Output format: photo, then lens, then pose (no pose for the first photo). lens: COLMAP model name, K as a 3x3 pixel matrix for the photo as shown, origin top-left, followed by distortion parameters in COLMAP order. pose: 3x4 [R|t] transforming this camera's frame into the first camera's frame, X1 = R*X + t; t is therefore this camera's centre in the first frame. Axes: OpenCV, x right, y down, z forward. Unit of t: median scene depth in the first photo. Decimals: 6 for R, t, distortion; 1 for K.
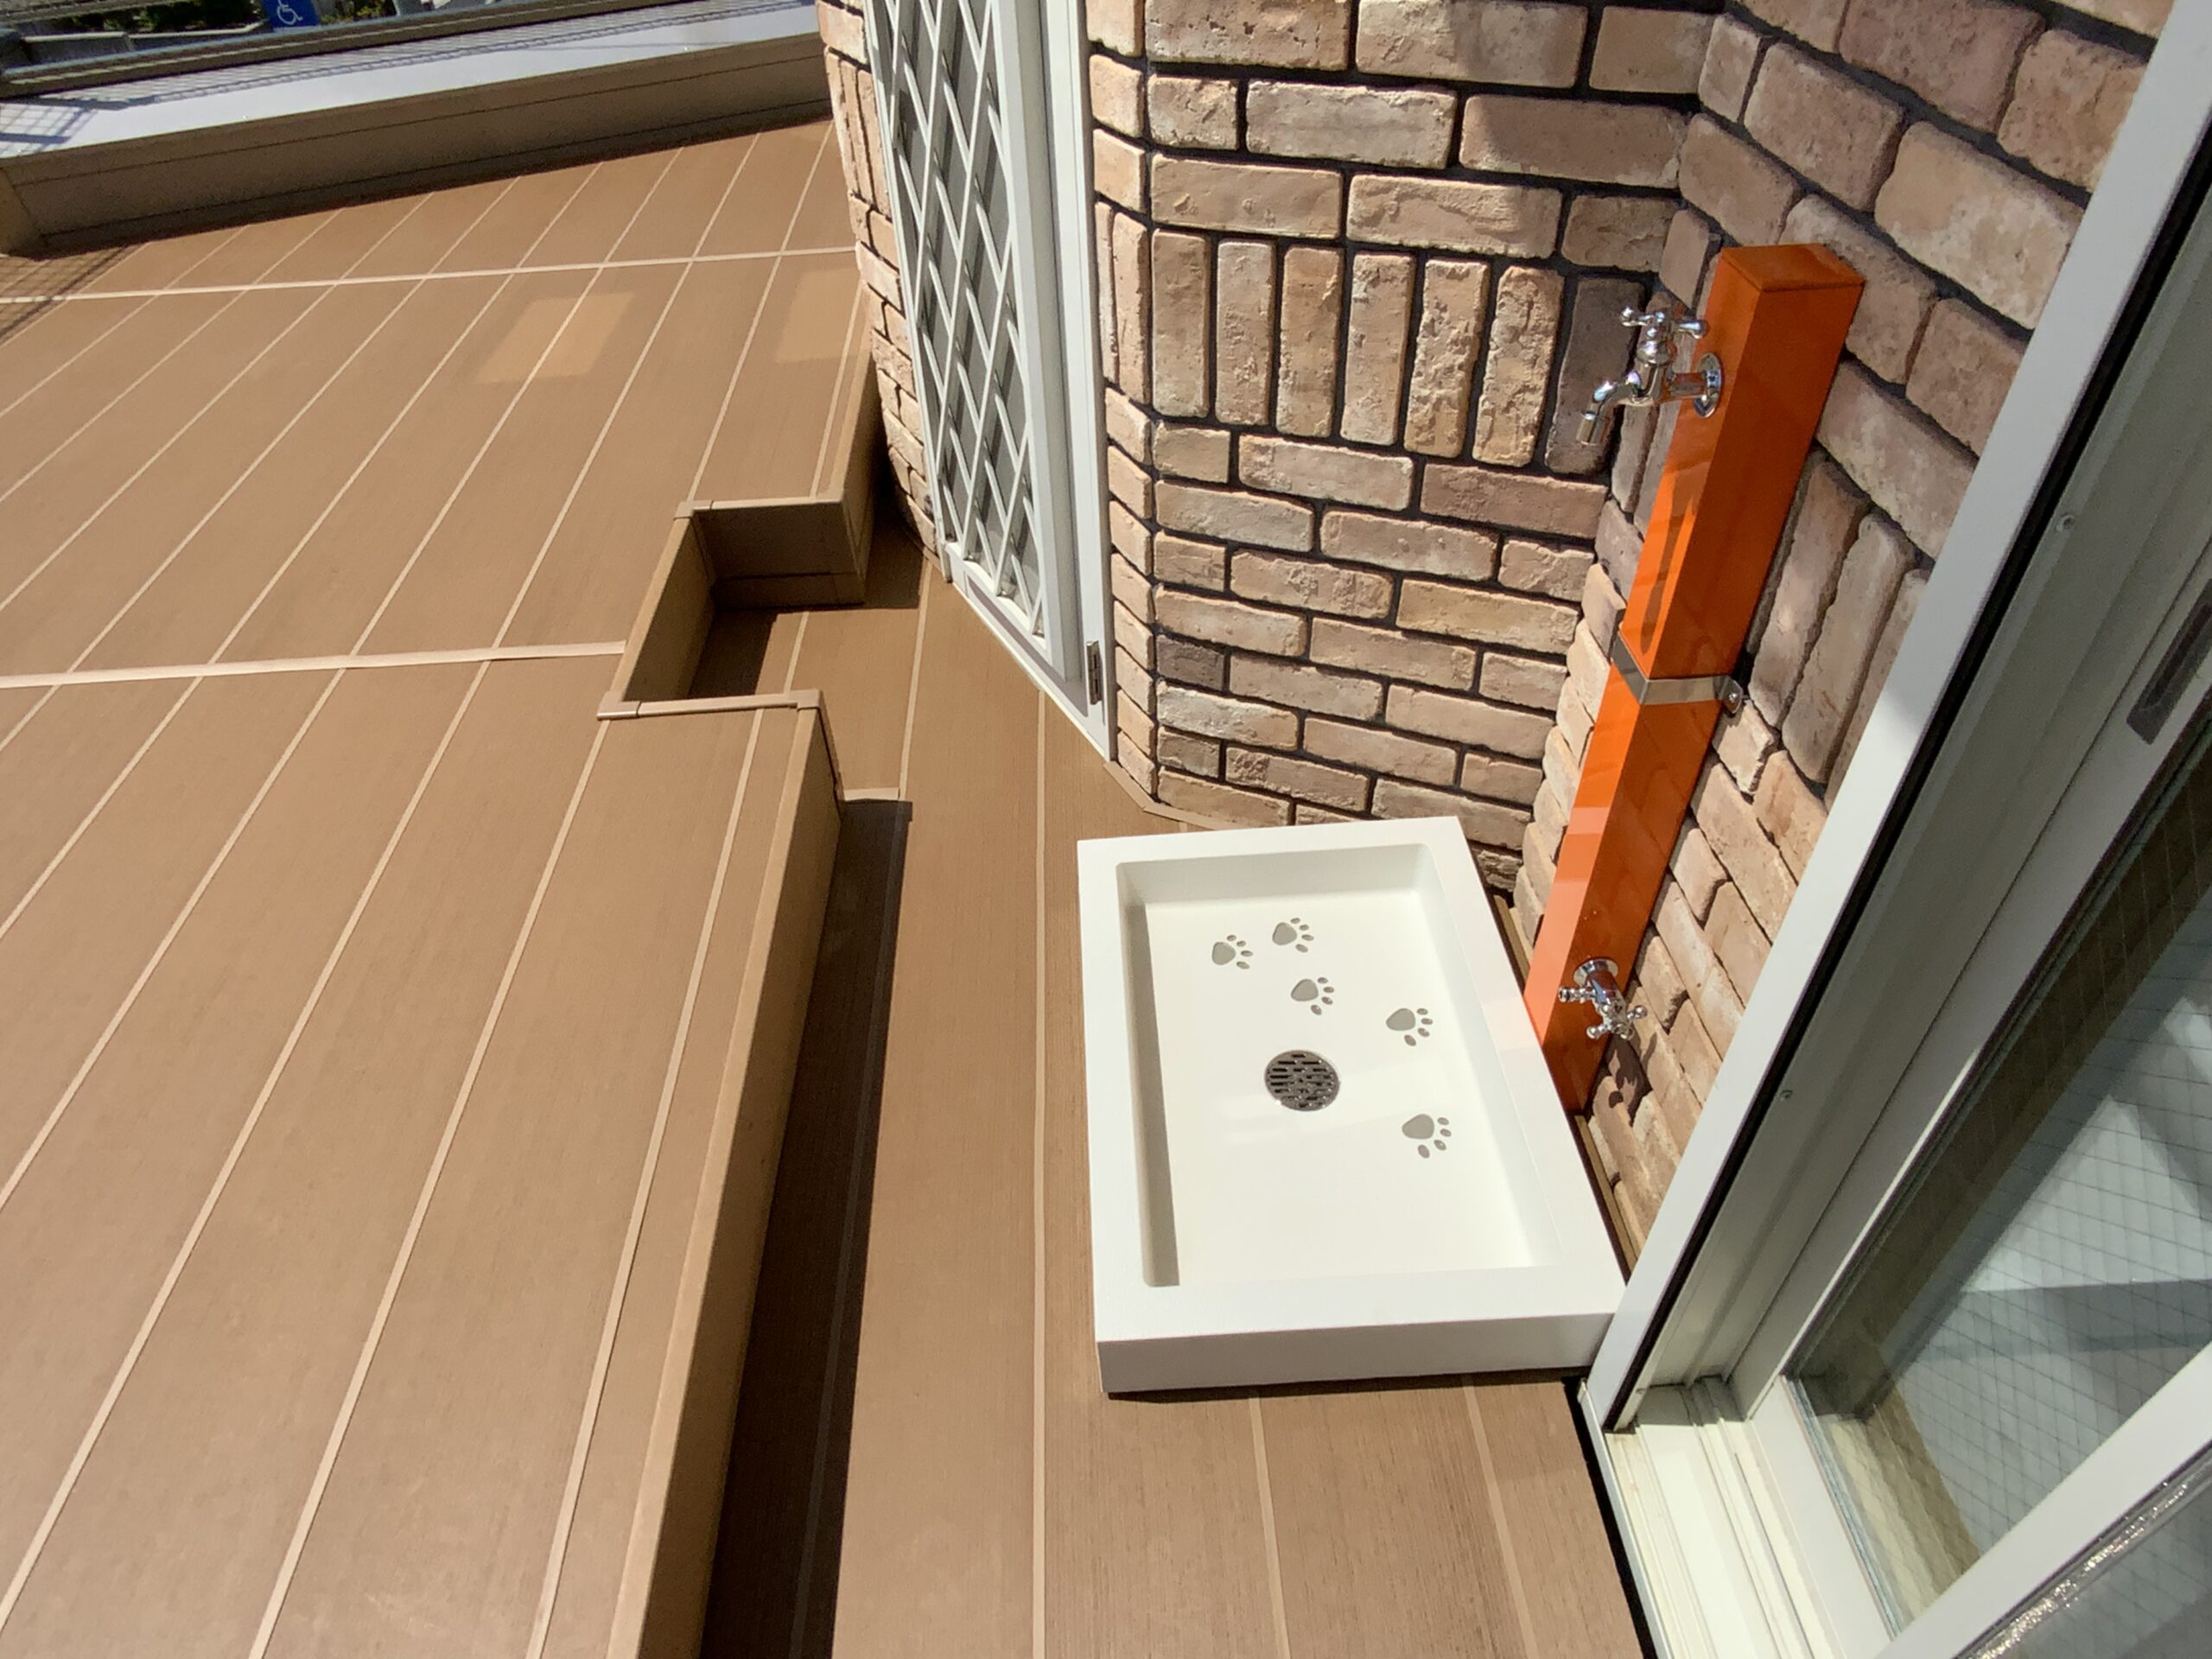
lens RADIAL K [[1326.7, 0, 1106.8], [0, 1326.7, 821.4], [0, 0, 1]] dist [-0.014818, -0.002856]
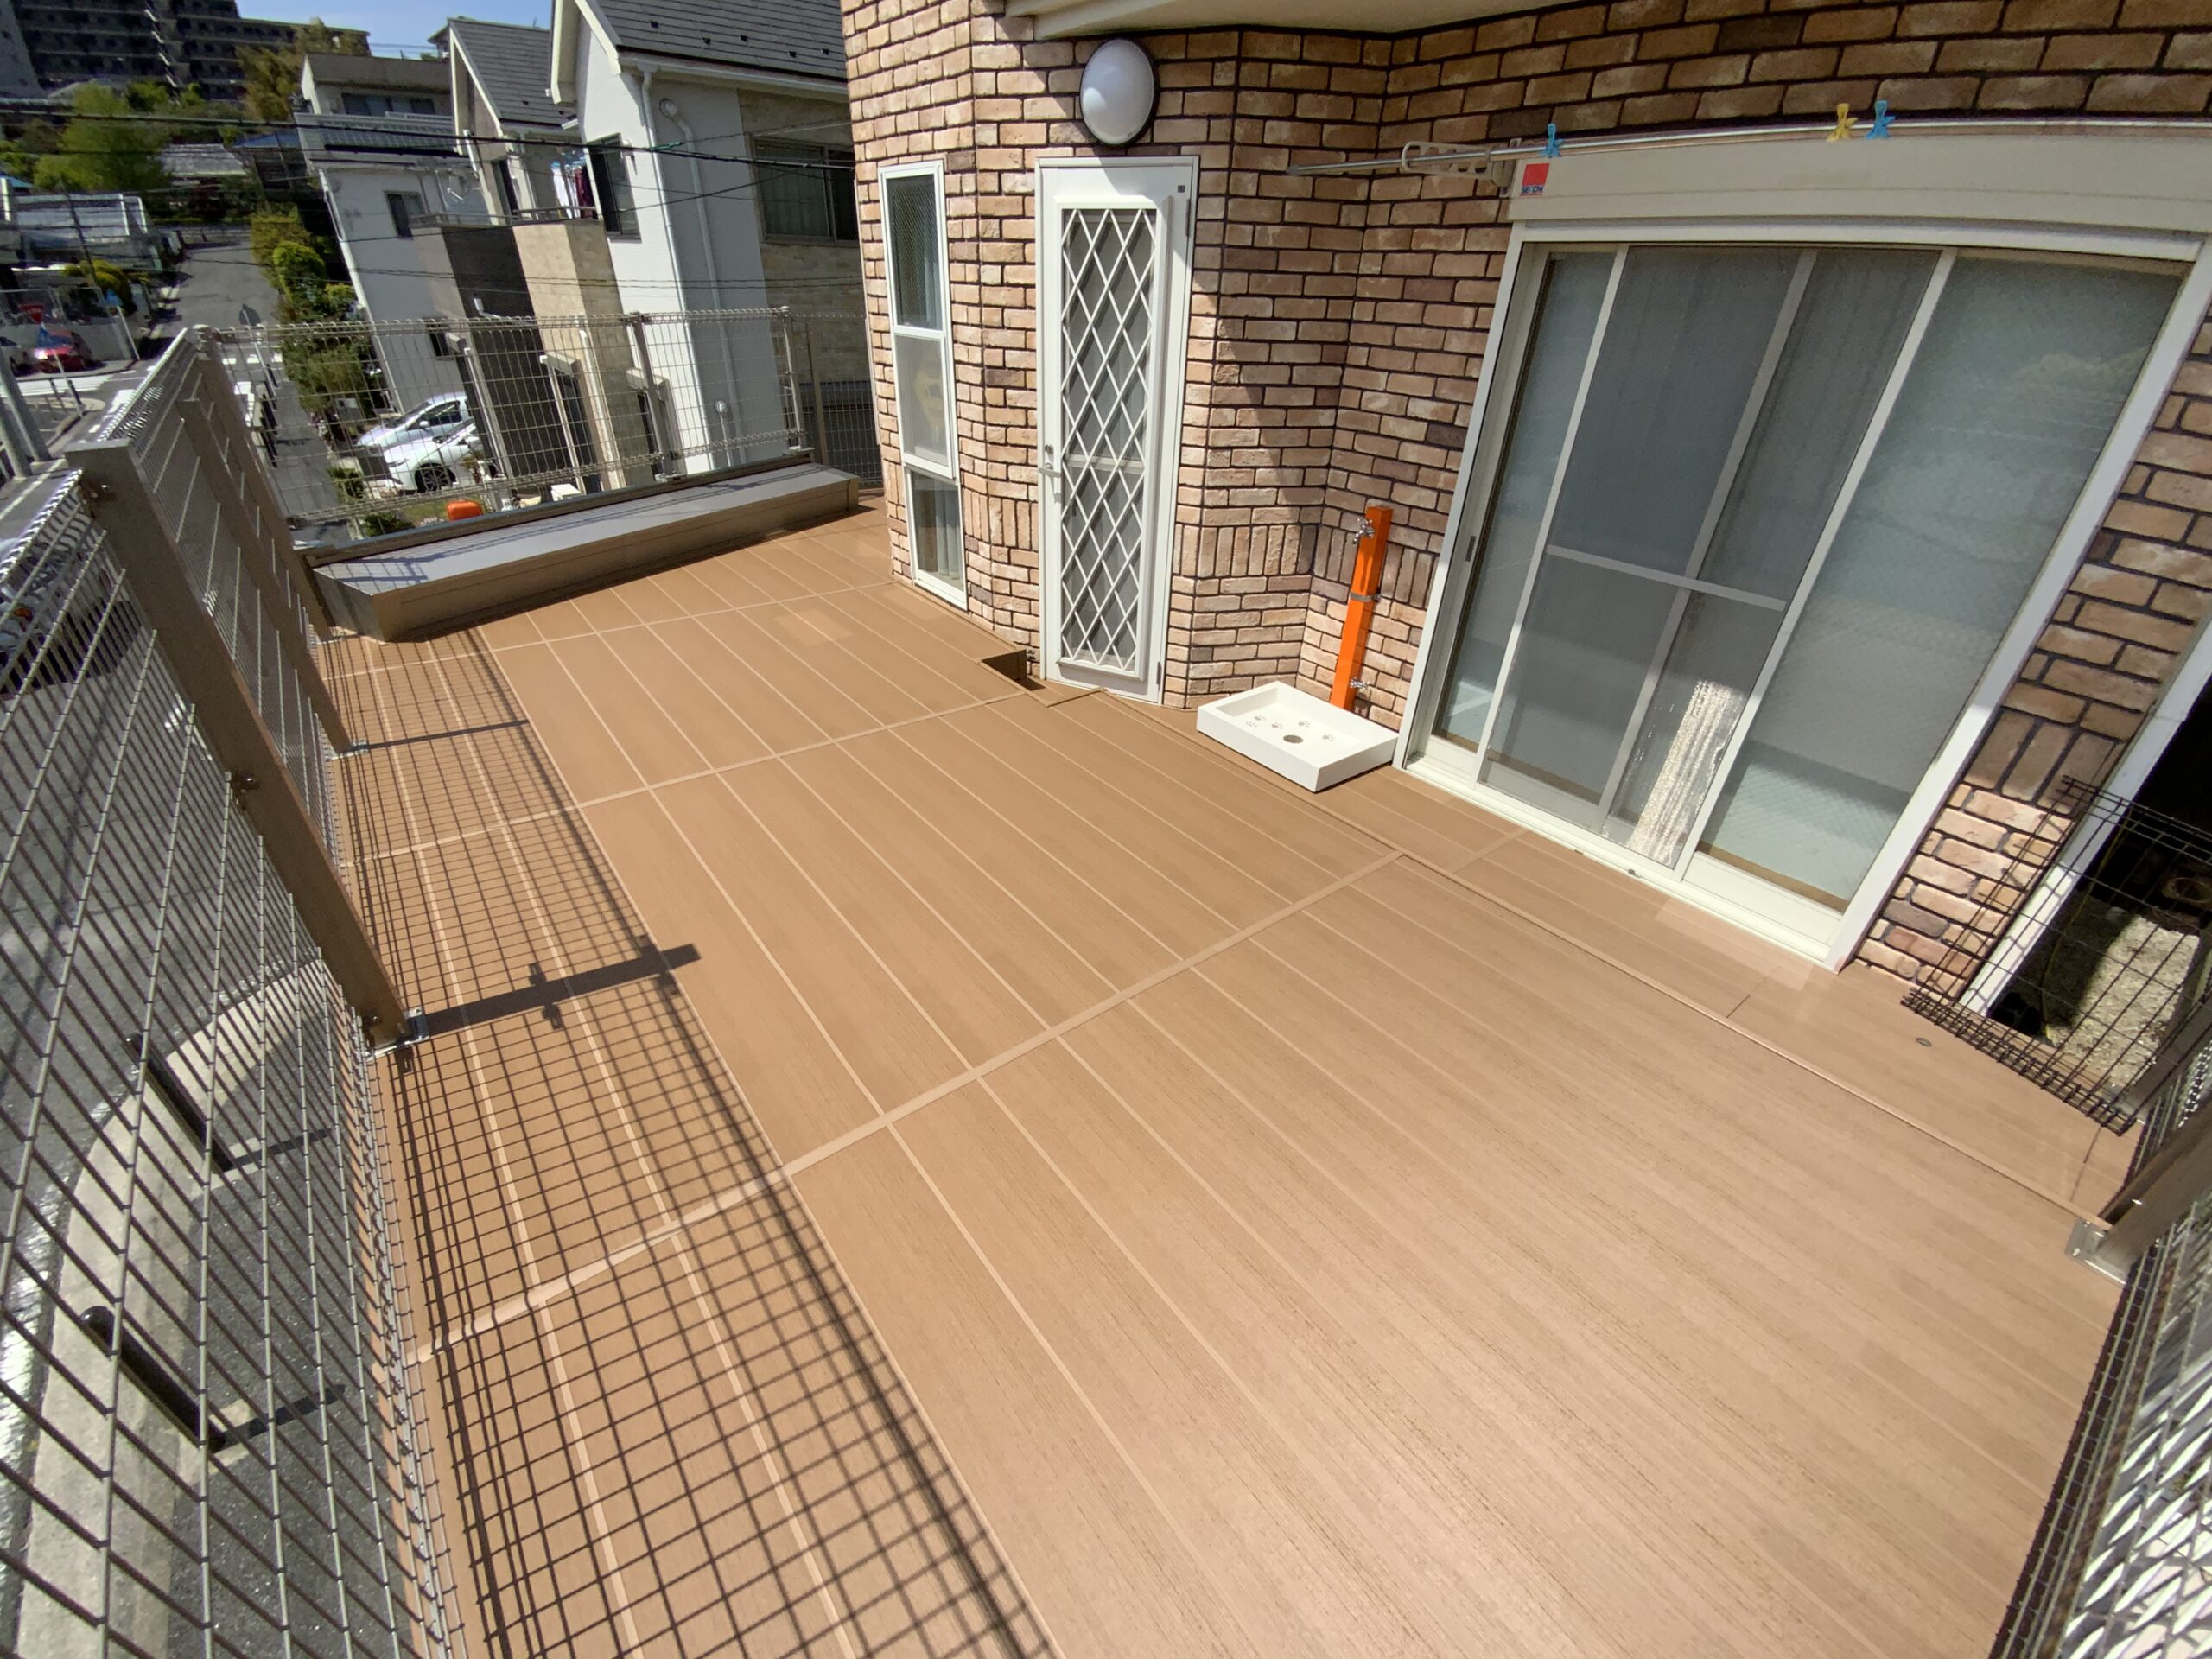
lens RADIAL K [[922.5, 0, 1088.9], [0, 922.5, 842.9], [0, 0, 1]] dist [-0.002679, -0.006156]
pose [[0.824090, -0.253449, 0.506595, -1.723000], [0.335126, 0.939160, -0.075296, 0.478411], [-0.456690, 0.231824, 0.858890, -0.891861]]
